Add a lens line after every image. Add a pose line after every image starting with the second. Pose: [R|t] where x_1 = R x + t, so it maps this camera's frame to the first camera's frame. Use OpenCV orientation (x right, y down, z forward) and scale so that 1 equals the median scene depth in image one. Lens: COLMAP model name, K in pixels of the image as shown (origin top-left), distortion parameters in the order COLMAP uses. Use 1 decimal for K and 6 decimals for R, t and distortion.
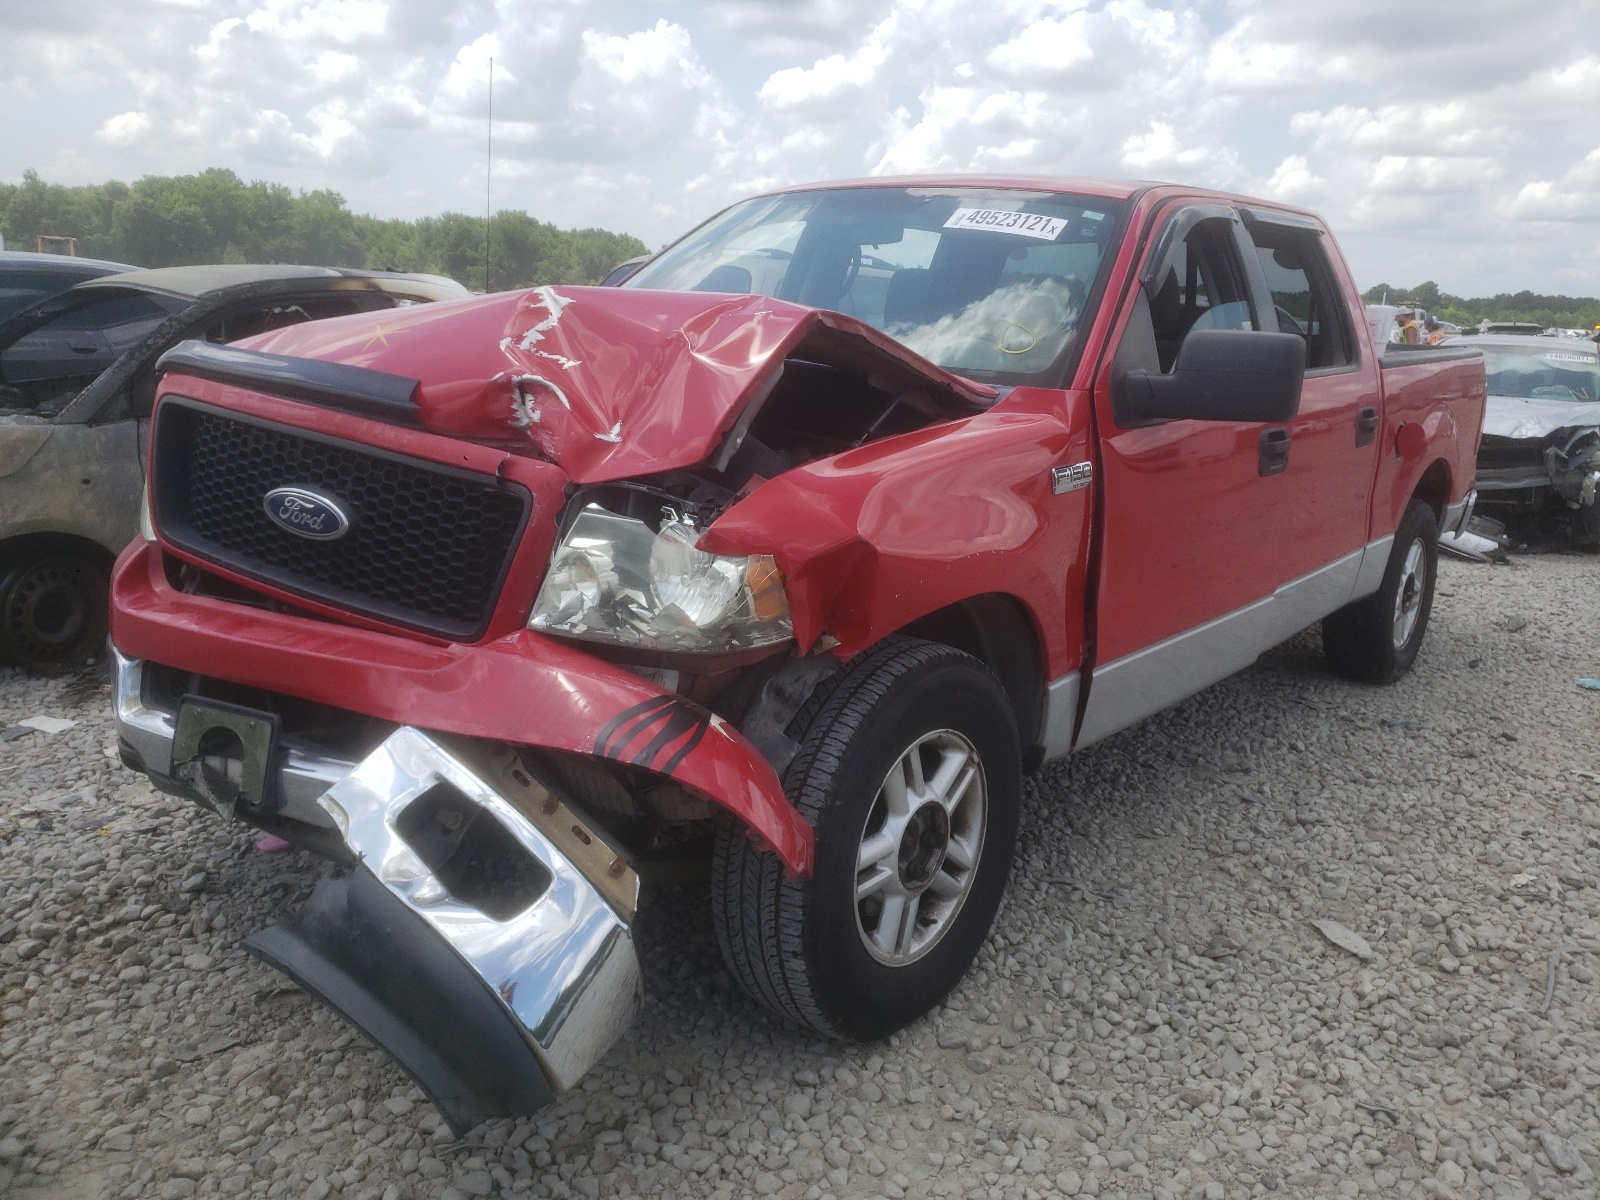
lens RADIAL K [[1303.1, 0, 800.0], [0, 1303.1, 600.0], [0, 0, 1]] dist [-0.003044, -0.008640]
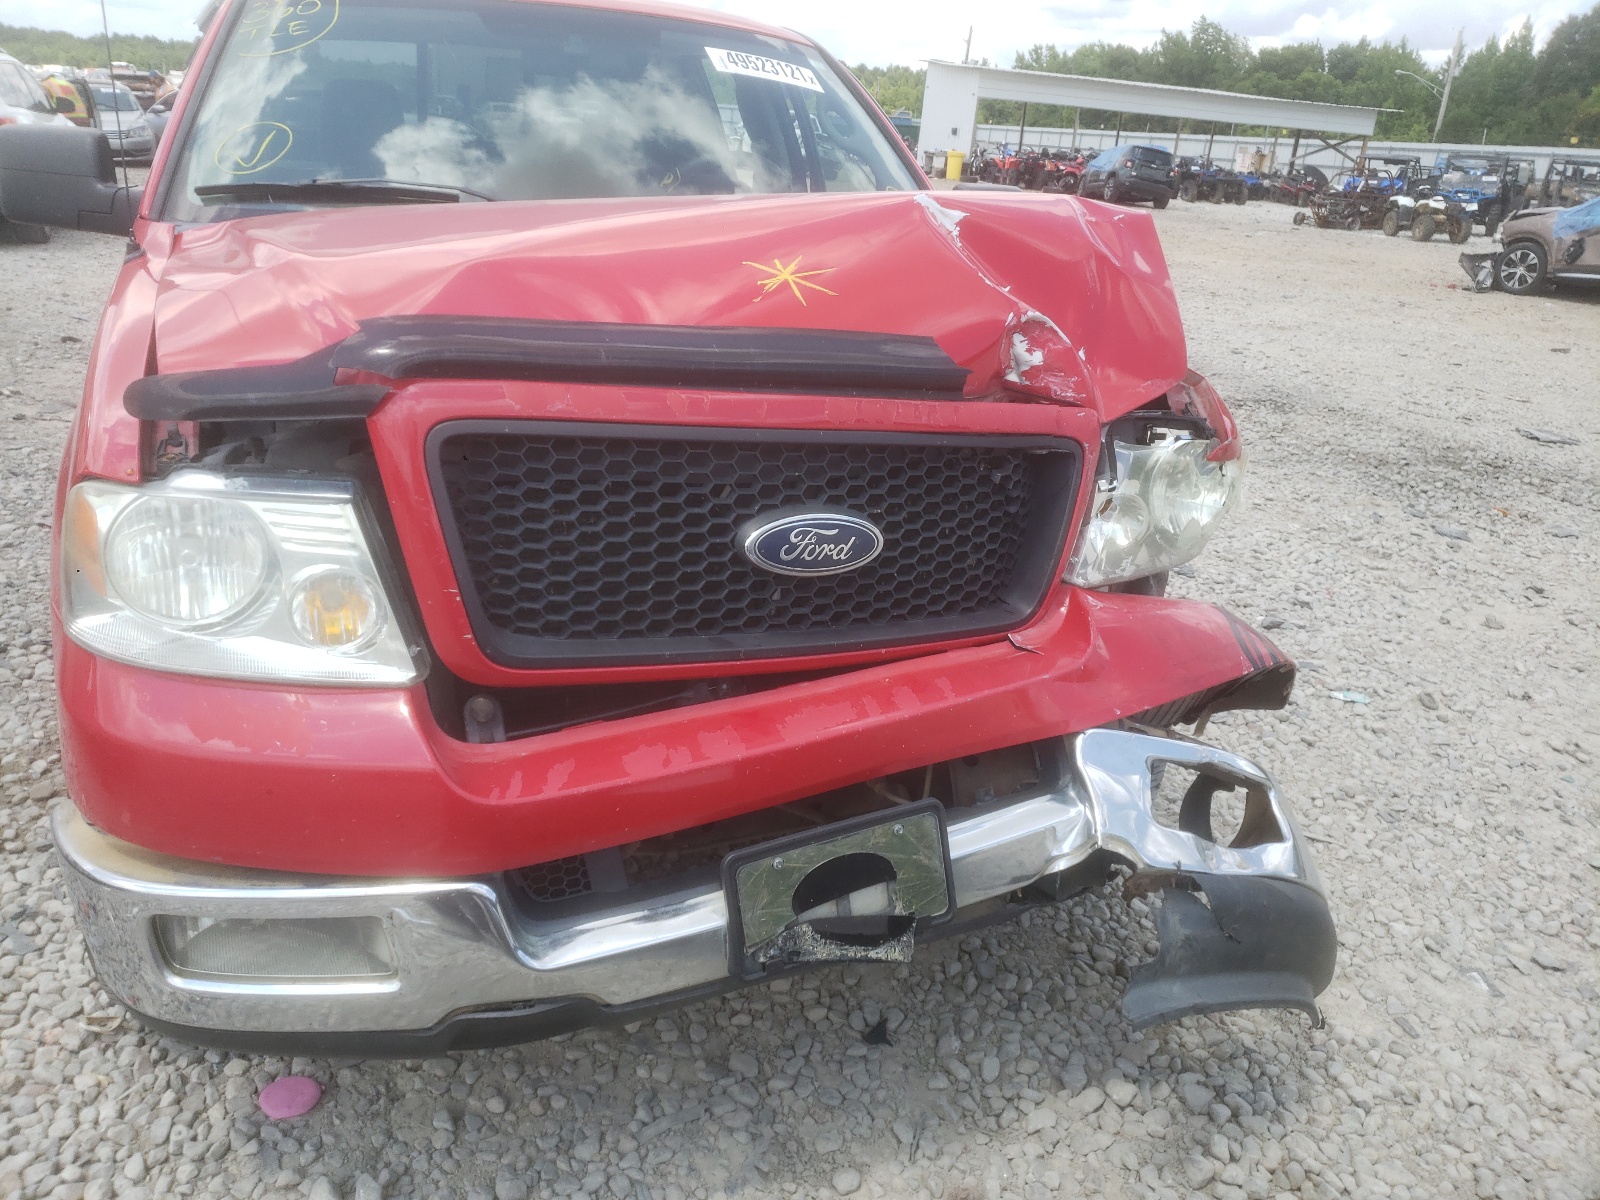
lens RADIAL K [[1303.1, 0, 800.0], [0, 1303.1, 600.0], [0, 0, 1]] dist [-0.003044, -0.008640]
pose [[0.505384, -0.320618, 0.801119, -1.024119], [0.156654, 0.947071, 0.280206, -0.253755], [-0.848556, -0.016113, 0.528861, 0.654134]]
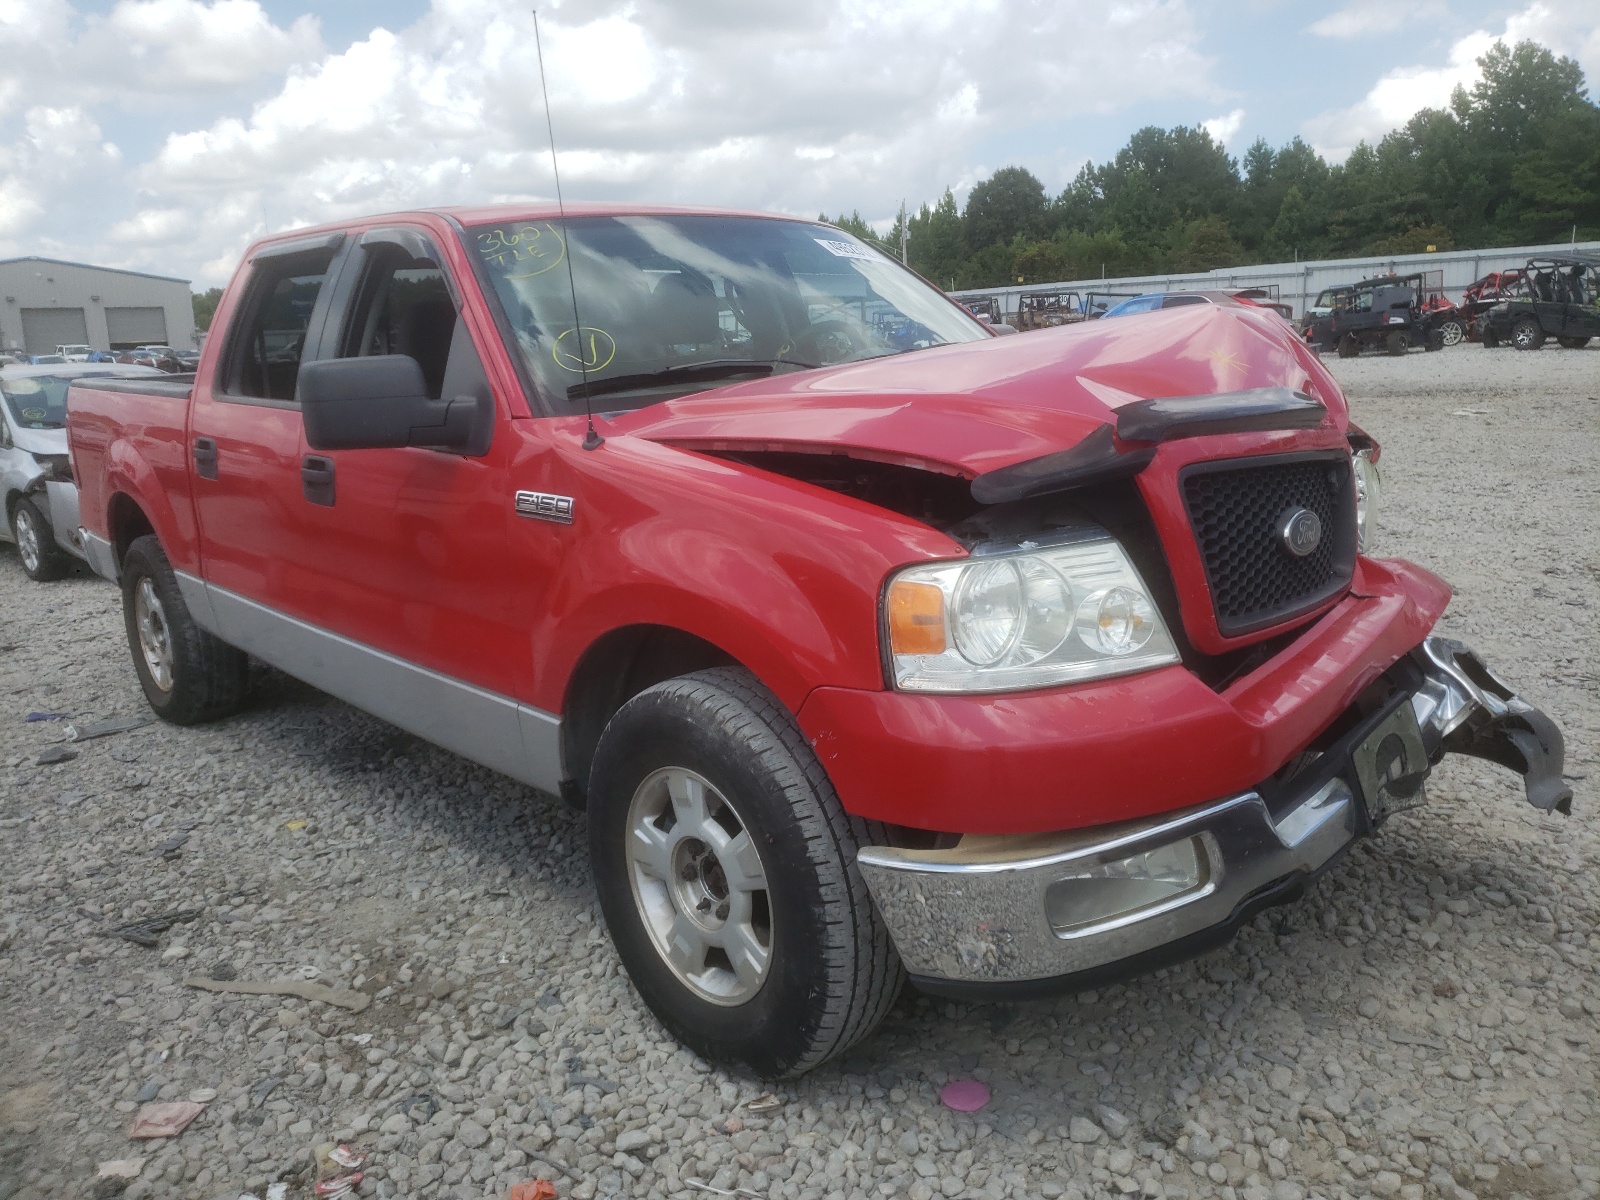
lens RADIAL K [[1327.3, 0, 800.0], [0, 1327.3, 600.0], [0, 0, 1]] dist [-0.001853, -0.002978]
pose [[0.112222, -0.263462, 0.958120, -1.555428], [0.272531, 0.935398, 0.225293, -0.392432], [-0.955580, 0.235834, 0.176774, 1.293214]]
